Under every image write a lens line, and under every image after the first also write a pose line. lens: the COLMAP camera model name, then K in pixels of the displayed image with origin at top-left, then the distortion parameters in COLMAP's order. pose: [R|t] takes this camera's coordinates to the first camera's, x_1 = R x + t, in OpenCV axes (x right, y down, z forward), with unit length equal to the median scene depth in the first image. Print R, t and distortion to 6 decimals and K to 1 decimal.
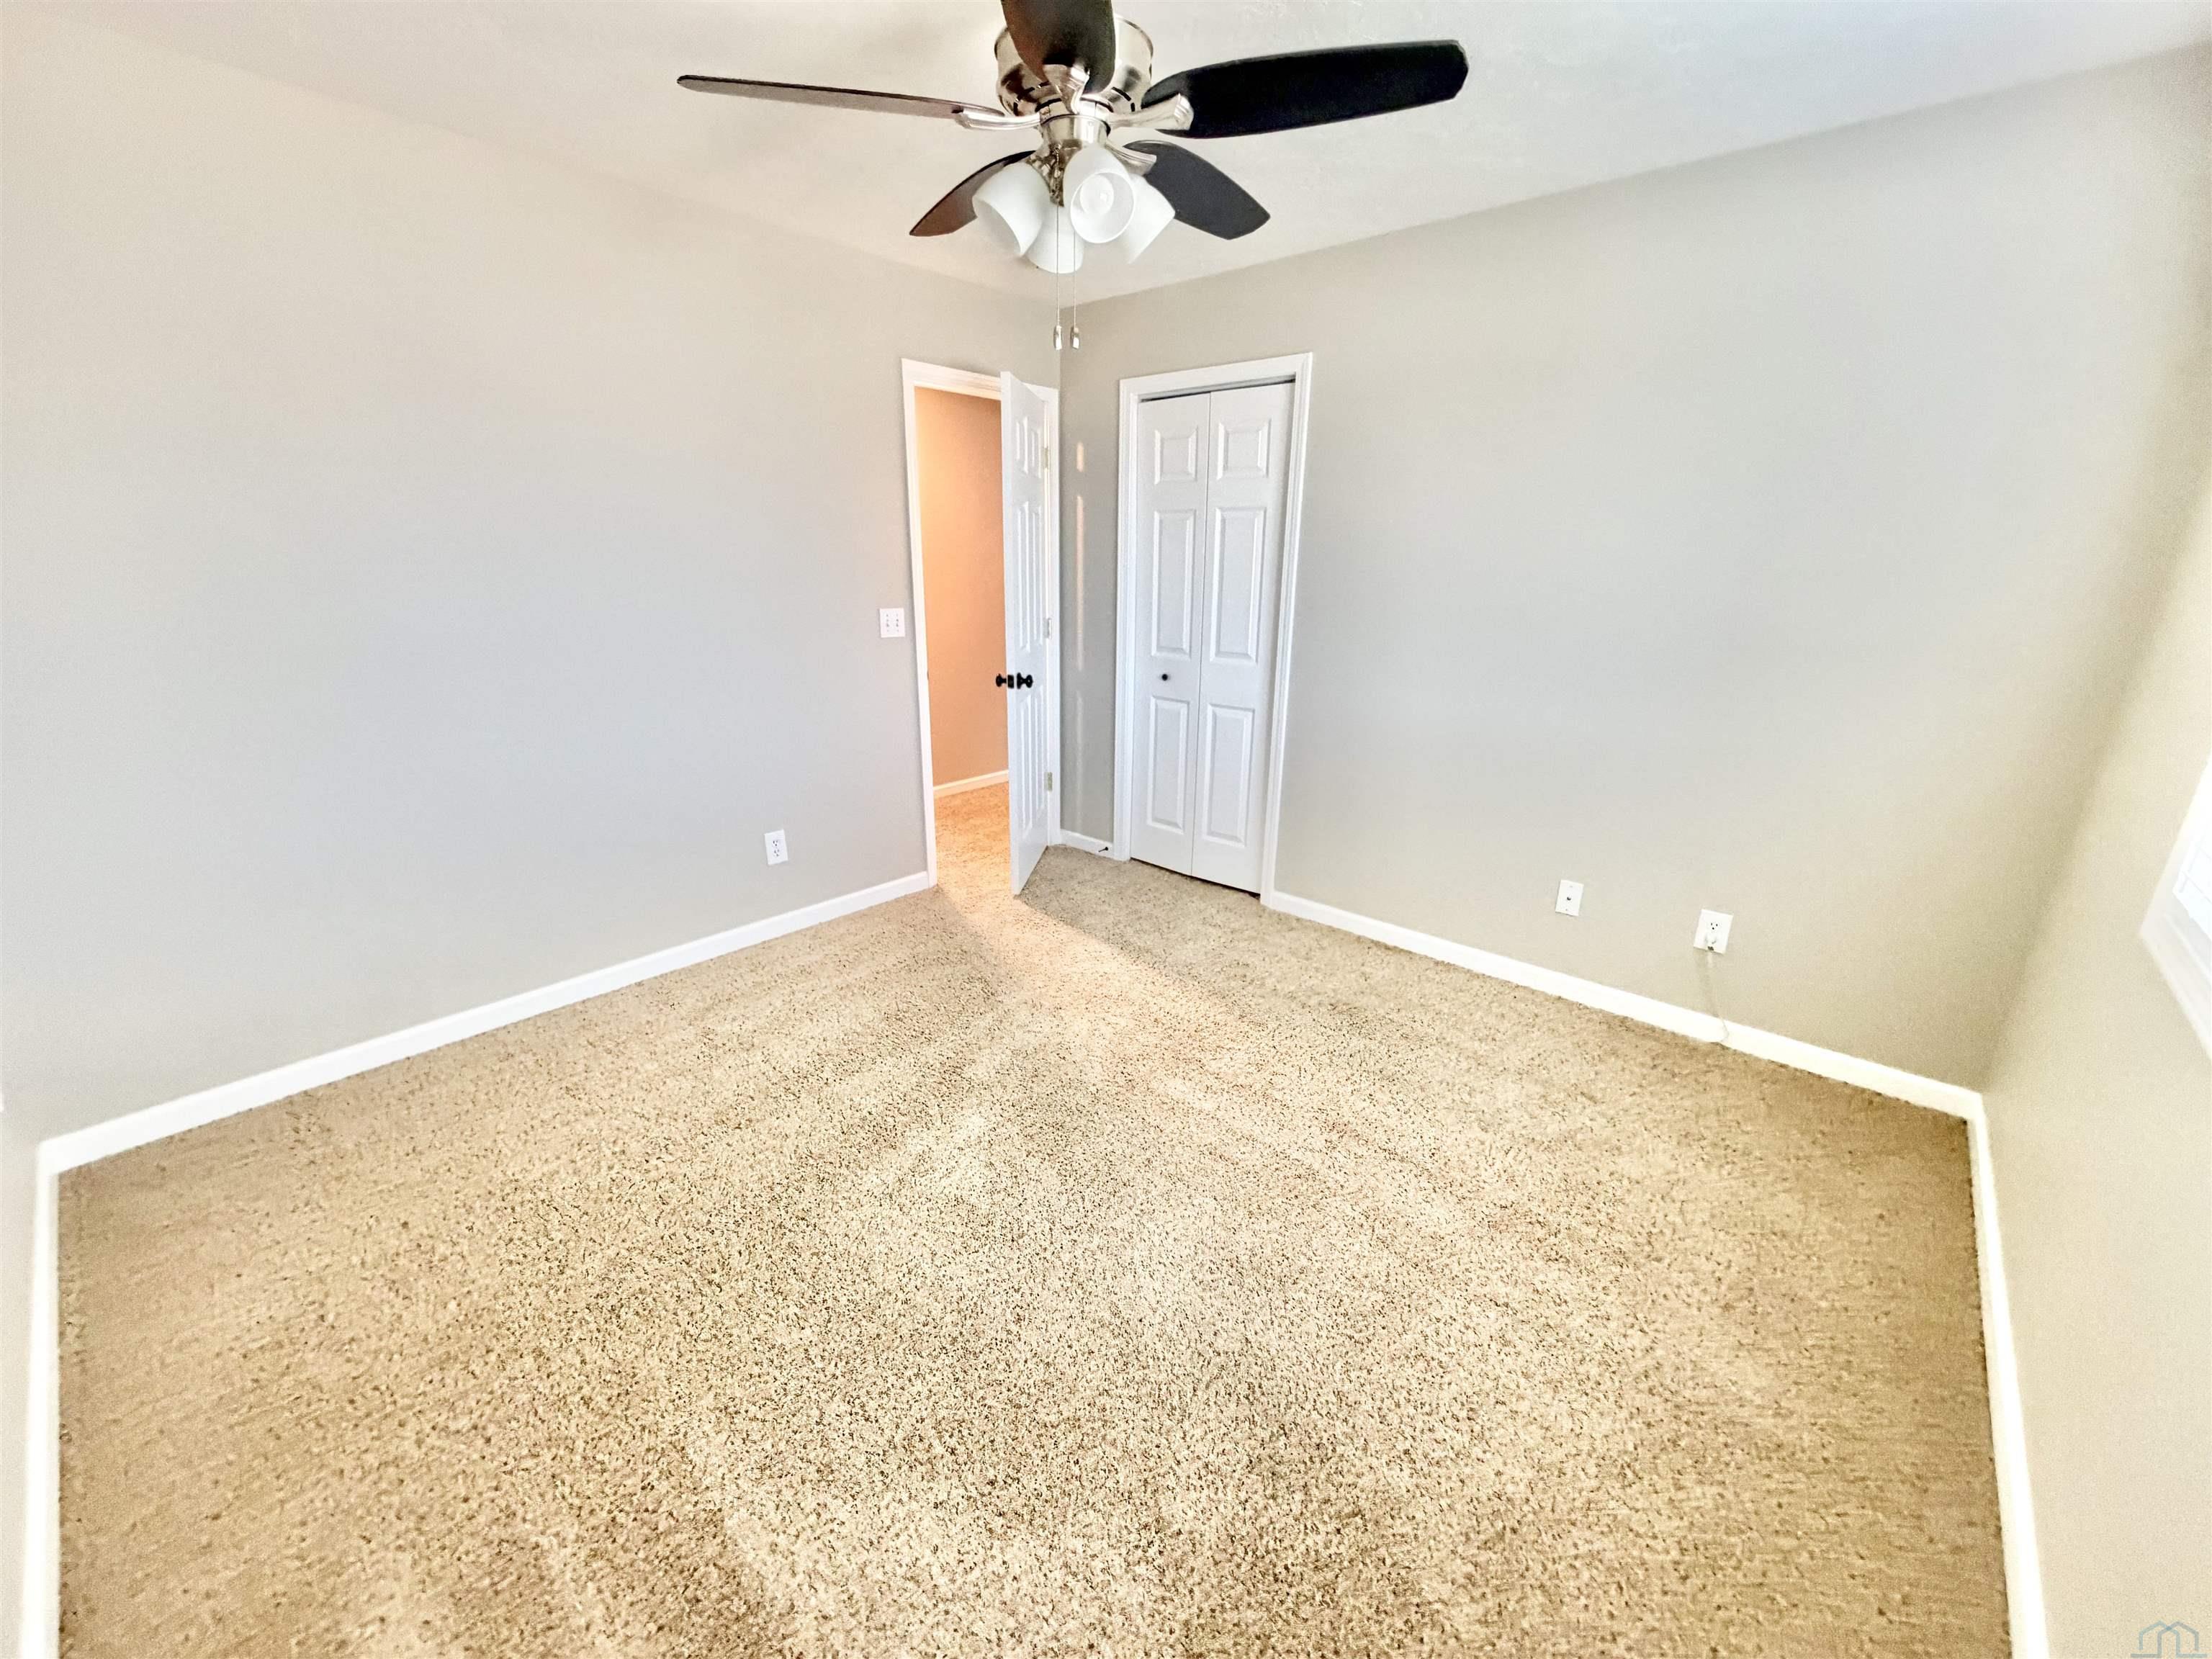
lens RADIAL K [[884.3, 0, 1095.6], [0, 884.3, 836.2], [0, 0, 1]] dist [0.000135, 0.000090]
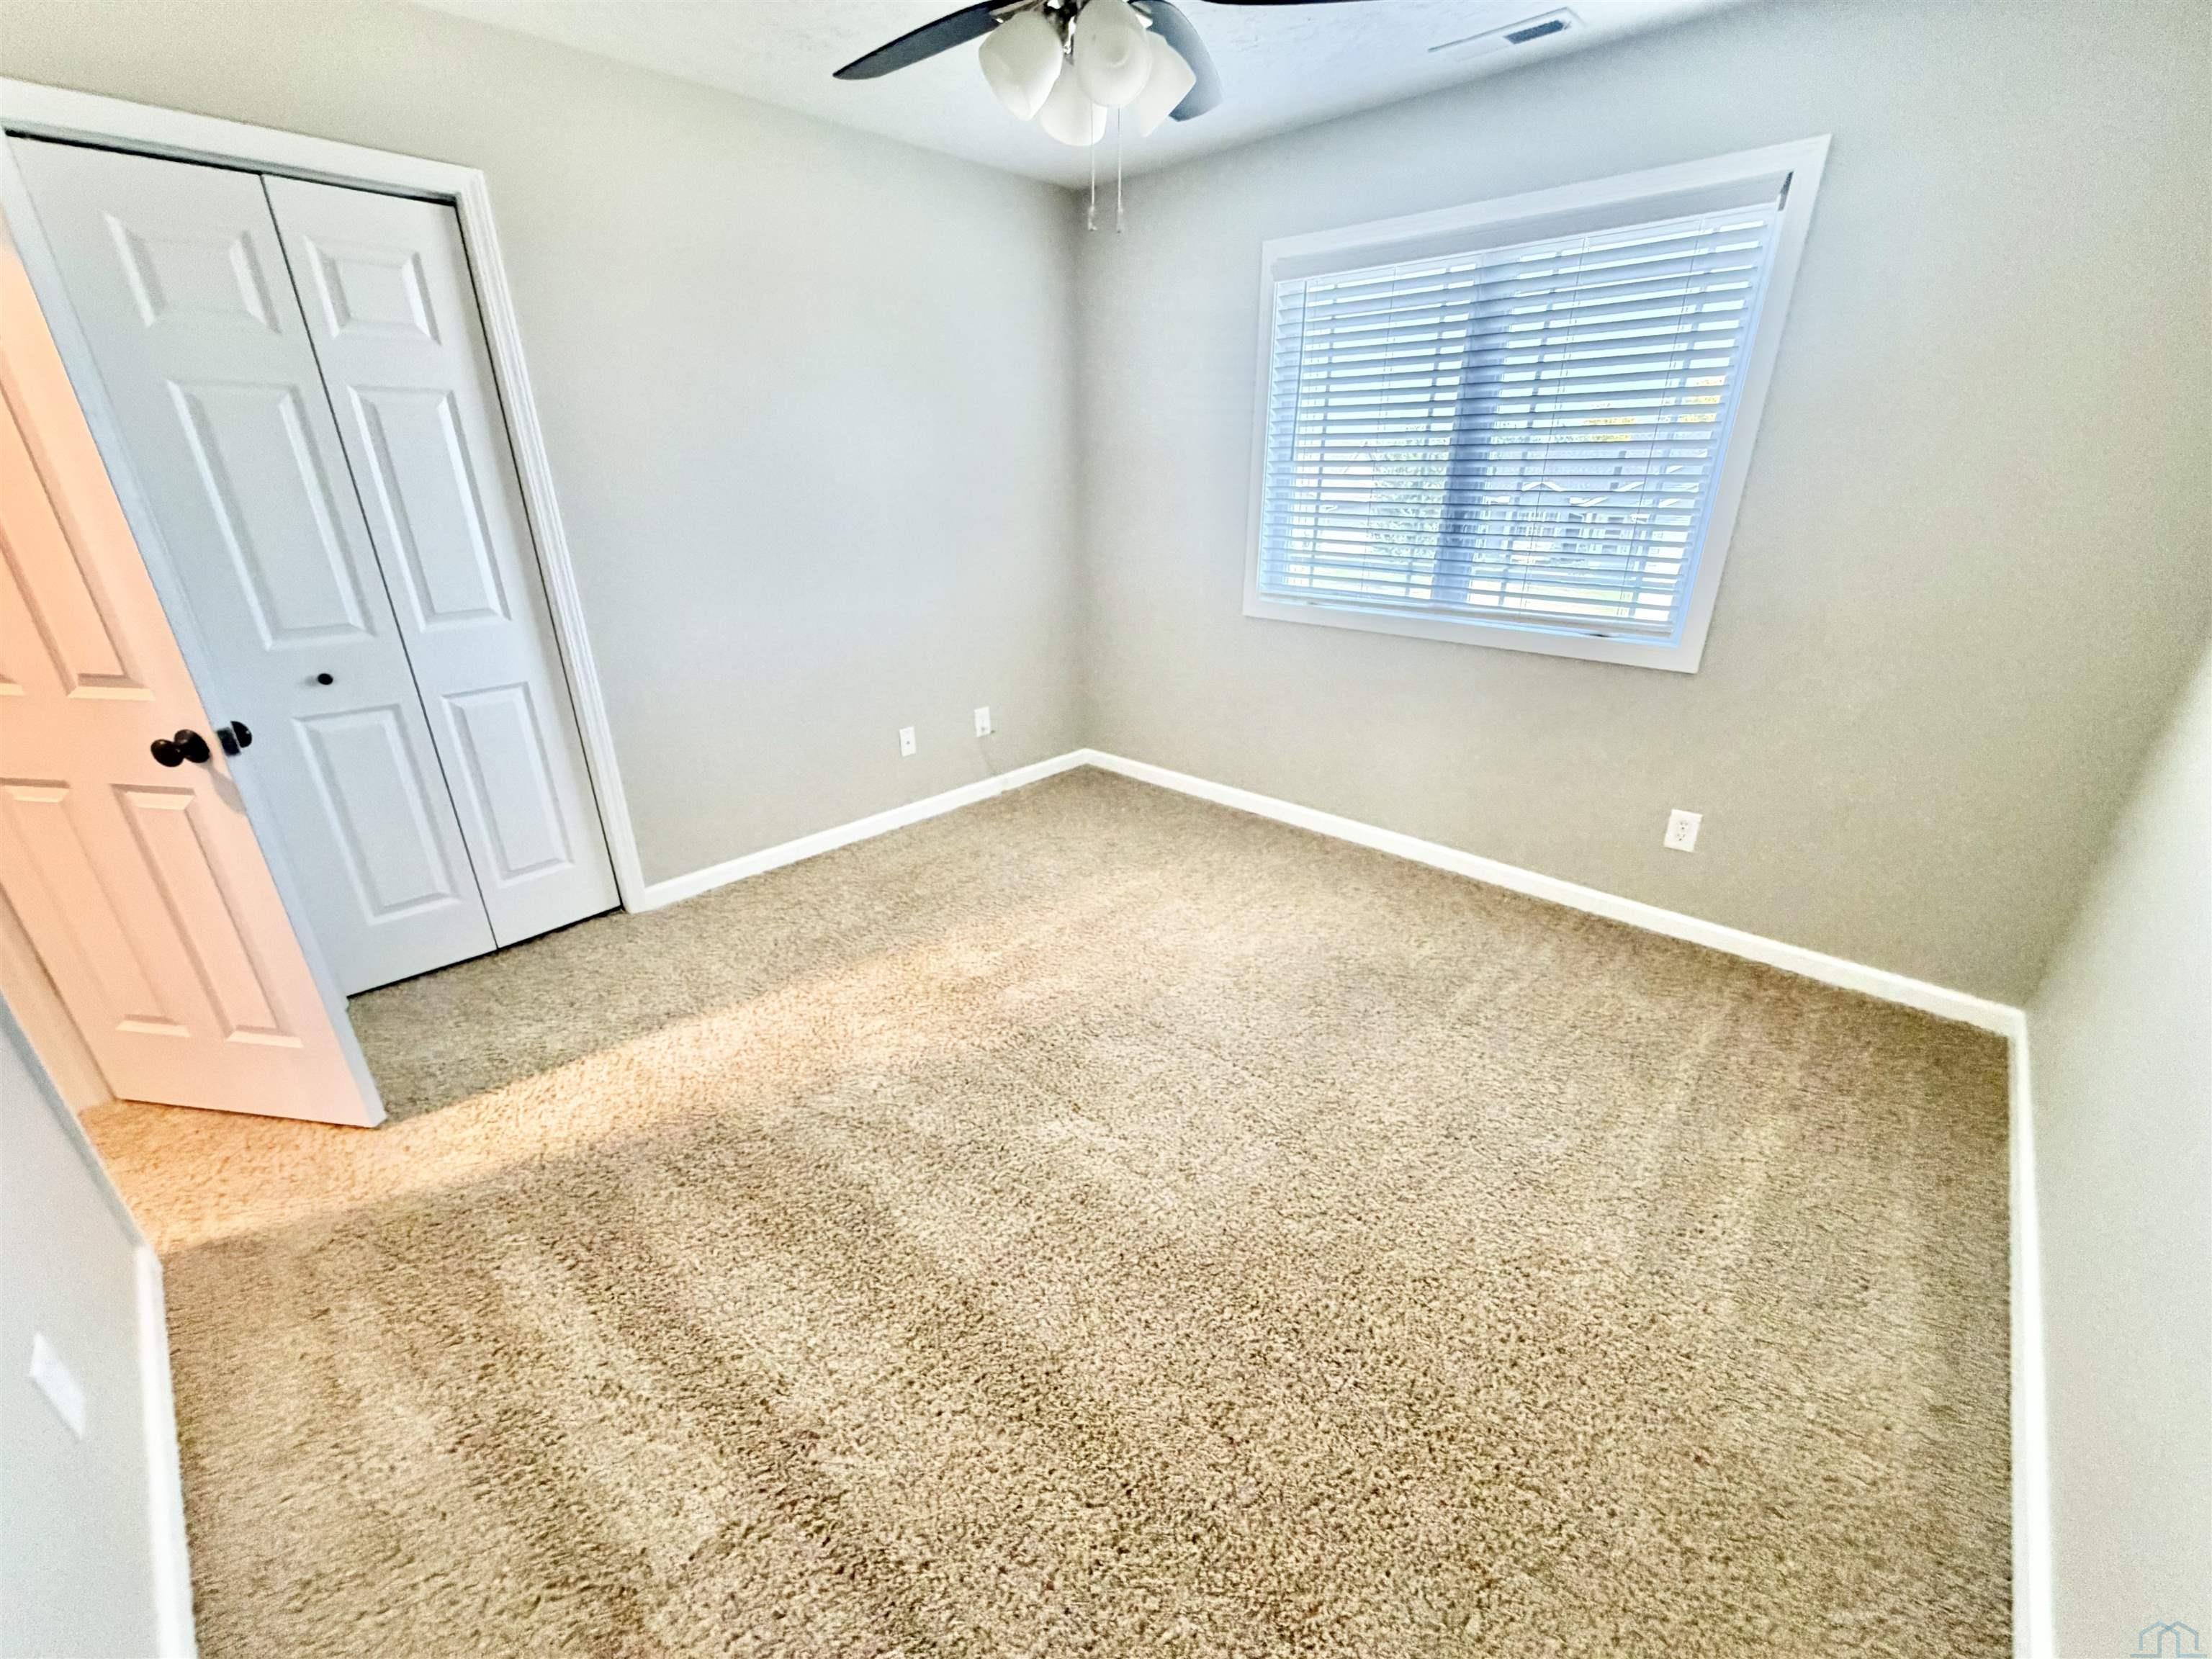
lens RADIAL K [[884.3, 0, 1110.8], [0, 884.3, 837.1], [0, 0, 1]] dist [0.000135, 0.000090]
pose [[0.025213, -0.403585, 0.914595, -0.542318], [0.312425, 0.872240, 0.376283, -0.160894], [-0.949608, 0.276255, 0.148081, 0.486977]]
